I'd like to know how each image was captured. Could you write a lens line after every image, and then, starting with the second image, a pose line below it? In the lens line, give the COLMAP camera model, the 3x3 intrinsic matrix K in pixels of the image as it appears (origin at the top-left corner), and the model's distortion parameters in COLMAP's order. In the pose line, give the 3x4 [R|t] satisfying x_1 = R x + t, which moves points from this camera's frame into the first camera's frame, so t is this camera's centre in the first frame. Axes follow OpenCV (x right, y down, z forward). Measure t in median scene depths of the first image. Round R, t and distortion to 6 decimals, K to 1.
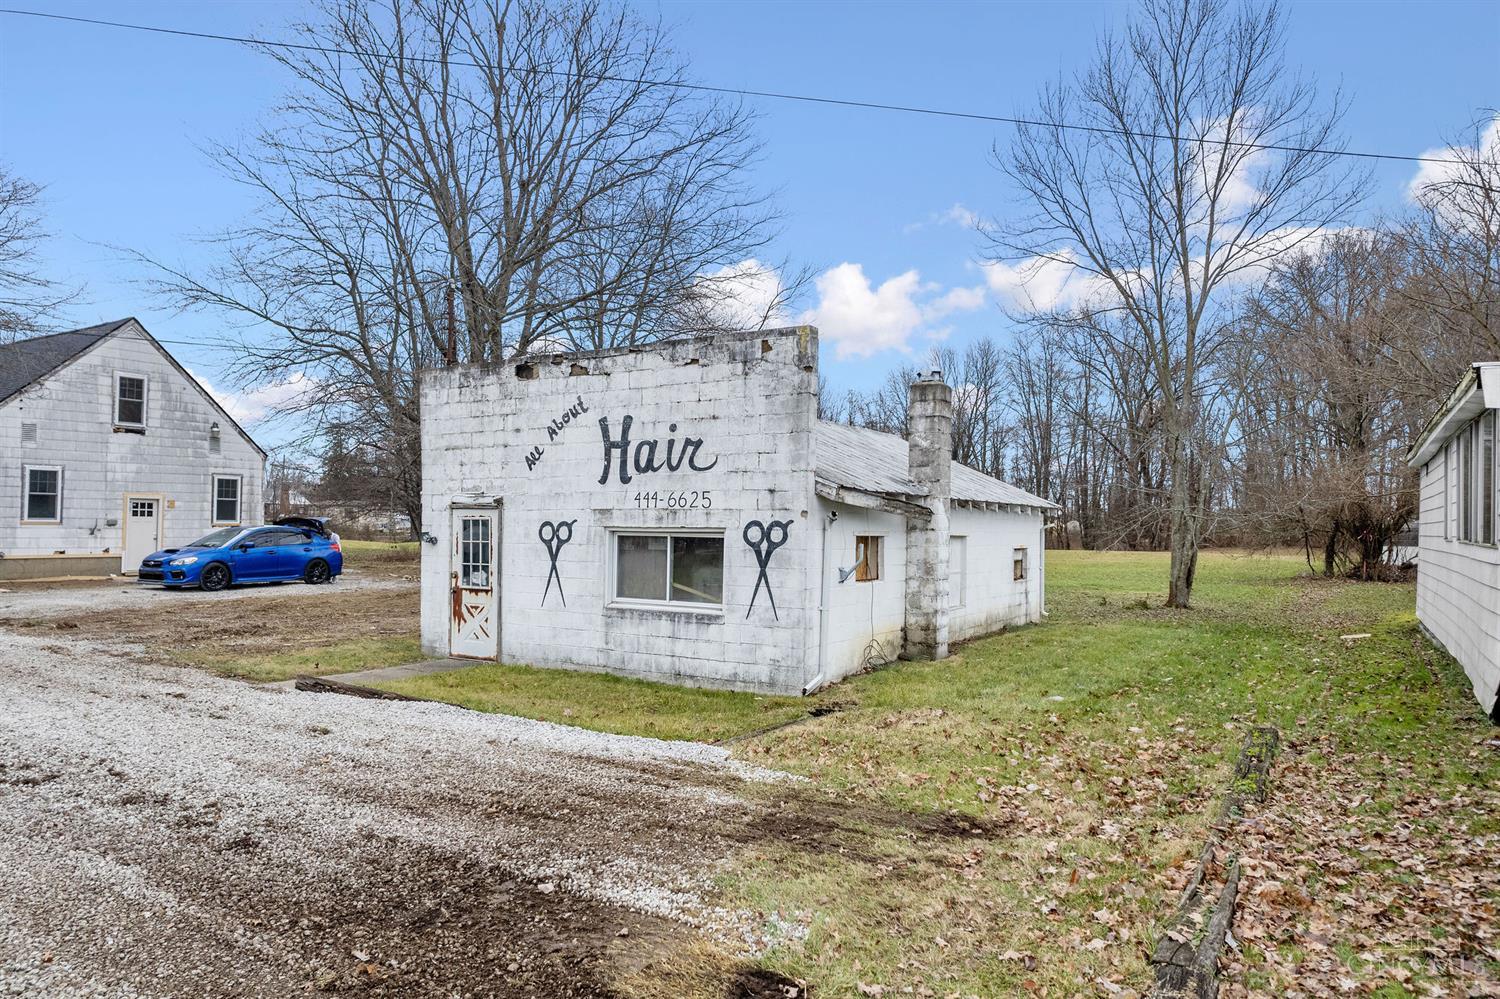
lens RADIAL K [[966.9, 0, 749.4], [0, 966.9, 512.1], [0, 0, 1]] dist [-0.048017, 0.027723]
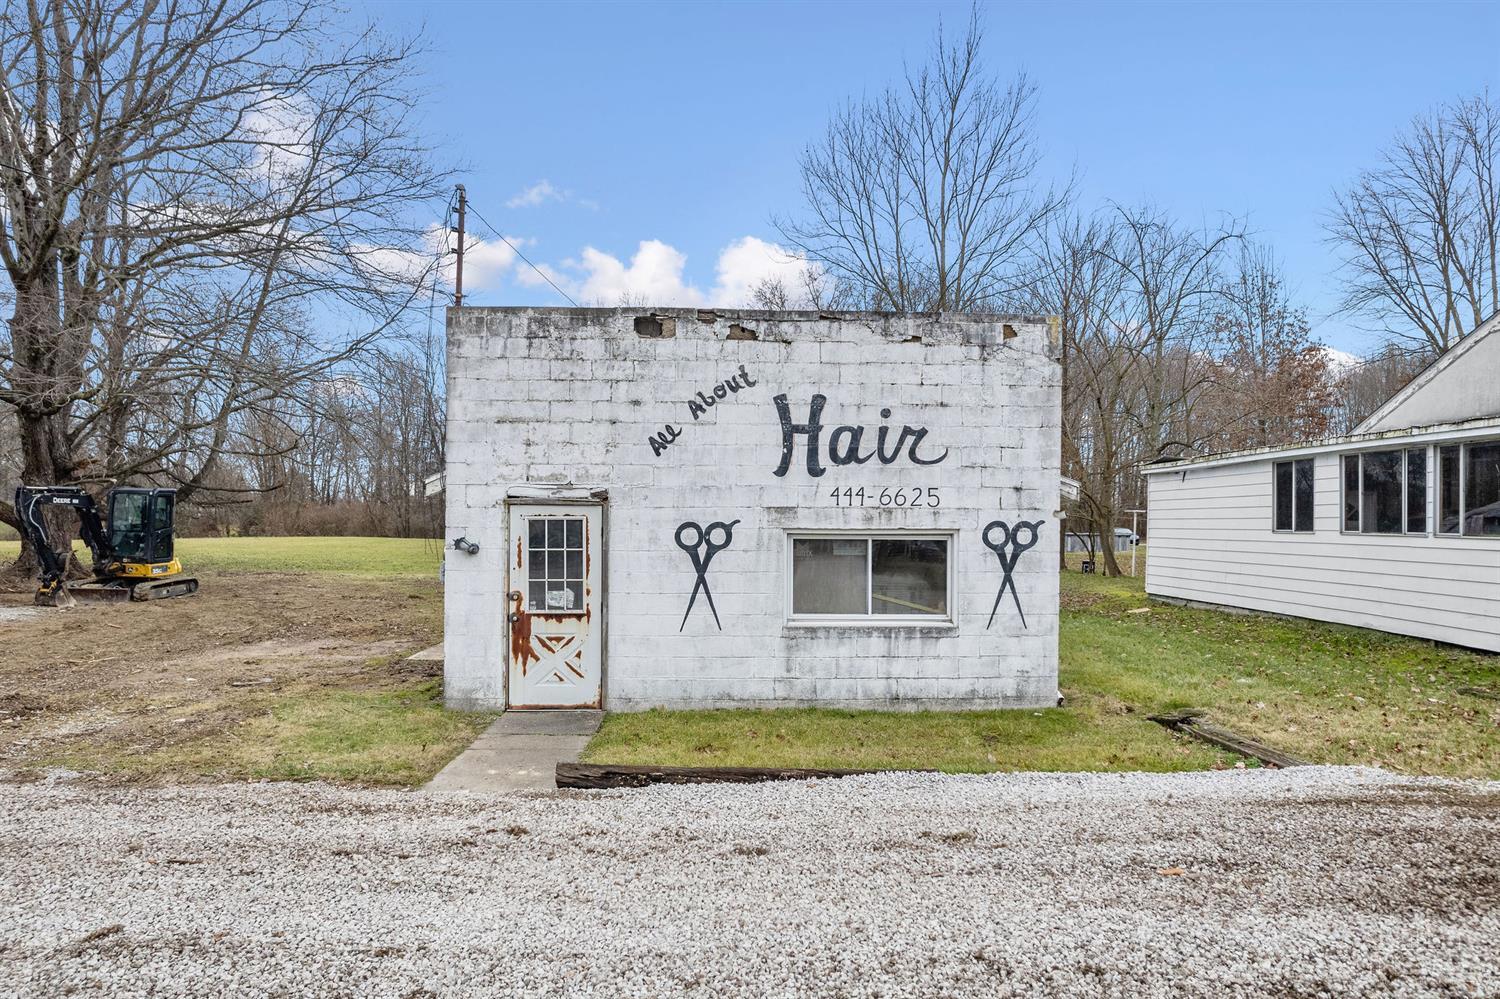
lens RADIAL K [[966.9, 0, 749.4], [0, 966.9, 512.1], [0, 0, 1]] dist [-0.048017, 0.027723]
pose [[0.832131, -0.000467, 0.554578, -0.631721], [-0.005272, 0.999948, 0.008753, -0.005851], [-0.554554, -0.010207, 0.832085, 0.337391]]
